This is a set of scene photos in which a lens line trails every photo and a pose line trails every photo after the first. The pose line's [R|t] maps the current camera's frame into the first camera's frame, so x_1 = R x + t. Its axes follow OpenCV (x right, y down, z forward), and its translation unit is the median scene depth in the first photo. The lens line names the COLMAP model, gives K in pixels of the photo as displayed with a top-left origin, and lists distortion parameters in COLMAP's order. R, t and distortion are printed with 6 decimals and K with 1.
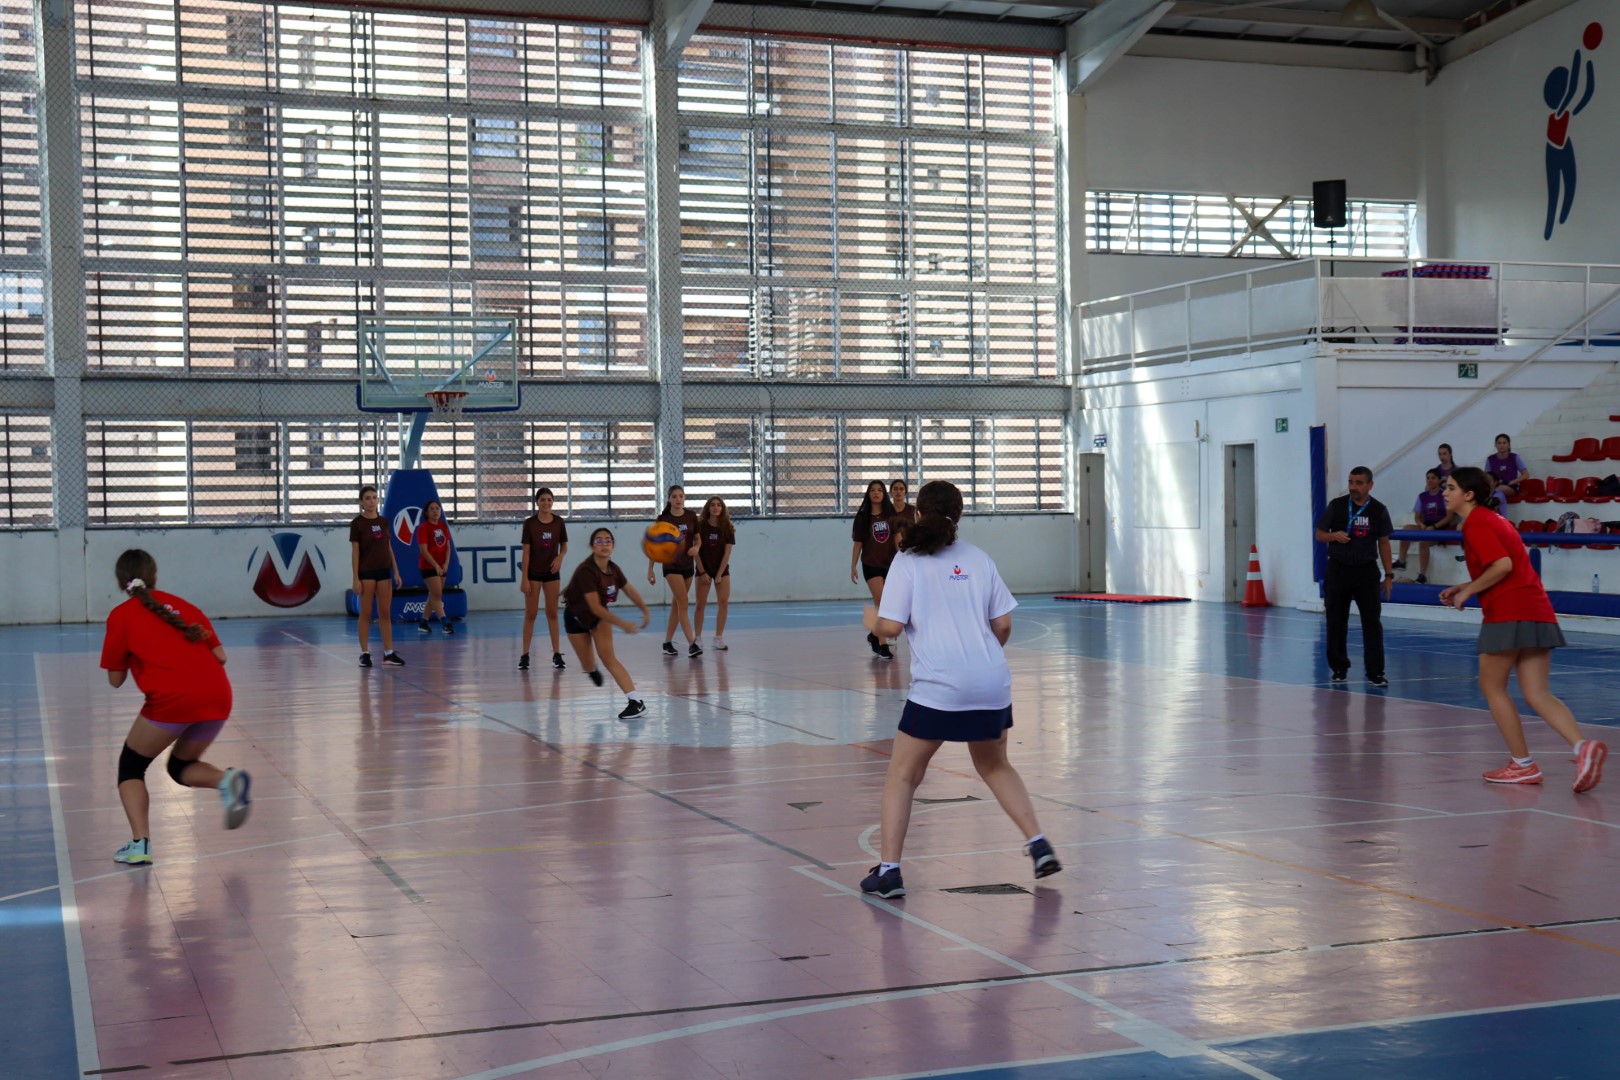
lens RADIAL K [[2149.1, 0, 810.0], [0, 2149.1, 540.0], [0, 0, 1]] dist [0.002089, 0.334709]
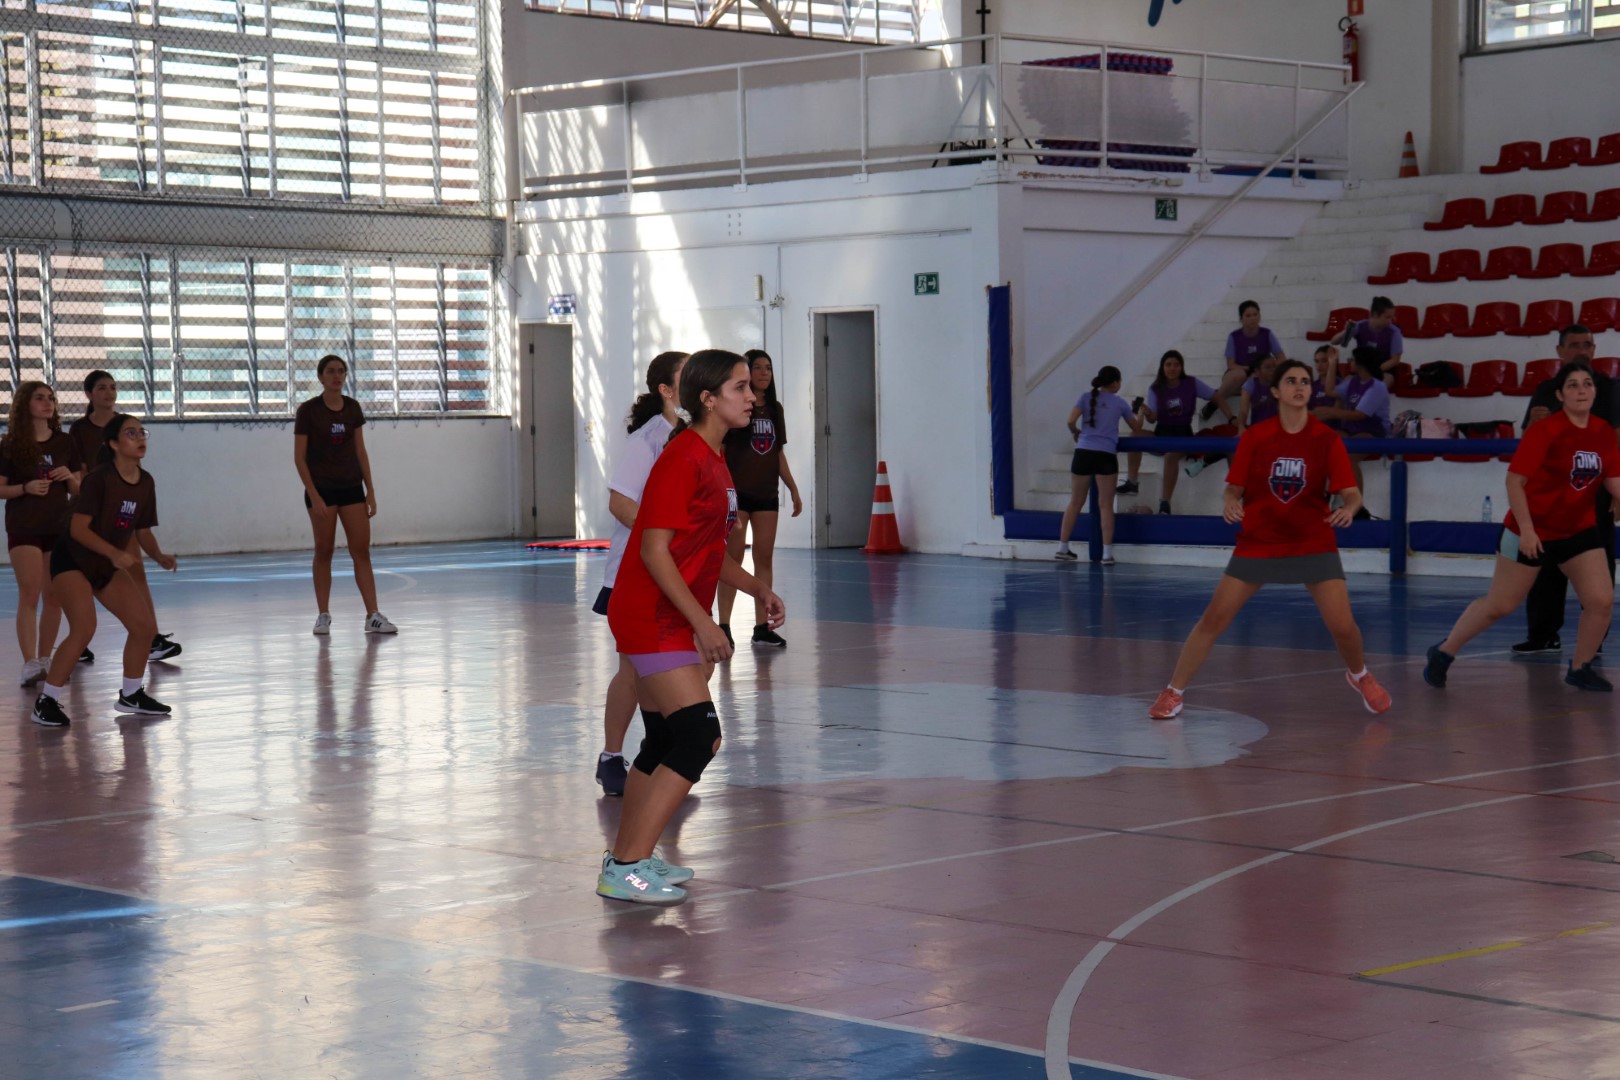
lens RADIAL K [[3216.3, 0, 810.0], [0, 3216.3, 540.0], [0, 0, 1]] dist [0.267727, 0.626337]
pose [[0.912493, -0.016111, 0.408776, -0.206575], [0.006762, 0.999682, 0.024304, 0.001938], [-0.409037, -0.019413, 0.912311, 0.082618]]
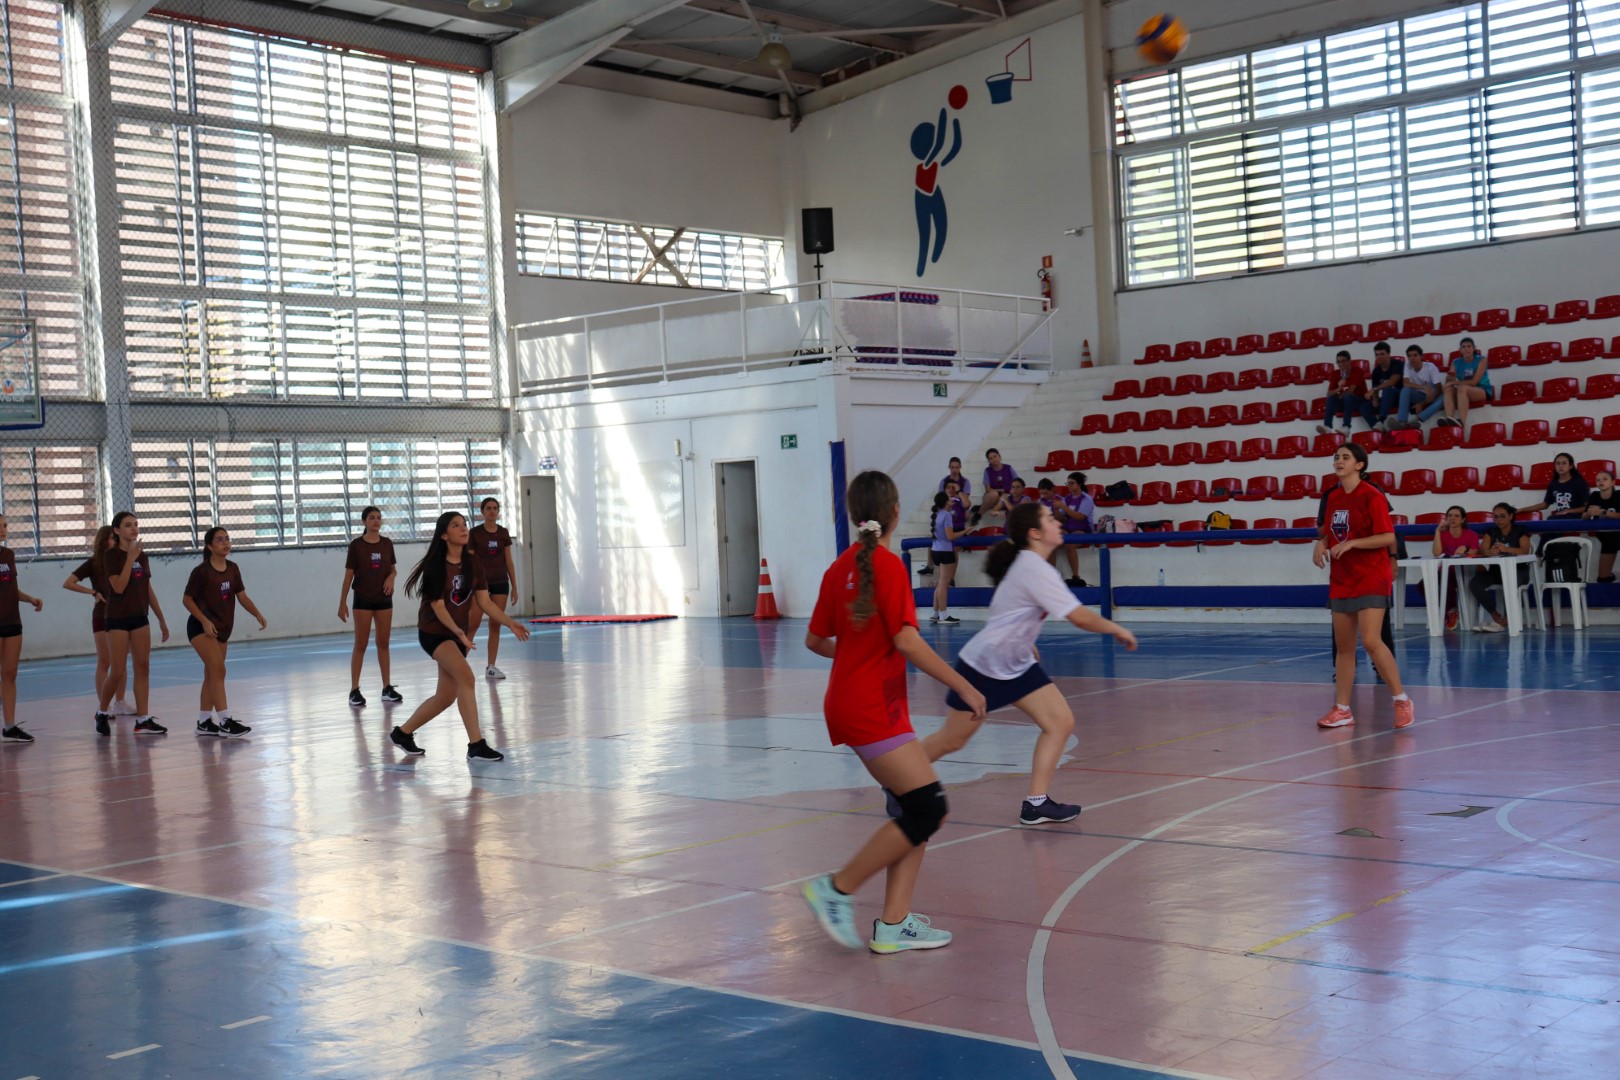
lens RADIAL K [[1969.3, 0, 810.0], [0, 1969.3, 540.0], [0, 0, 1]] dist [-0.007874, 0.042570]
pose [[0.884427, -0.031621, 0.465607, -0.192842], [0.039382, 0.999200, -0.006947, 0.000680], [-0.465015, 0.024481, 0.884964, 0.144924]]
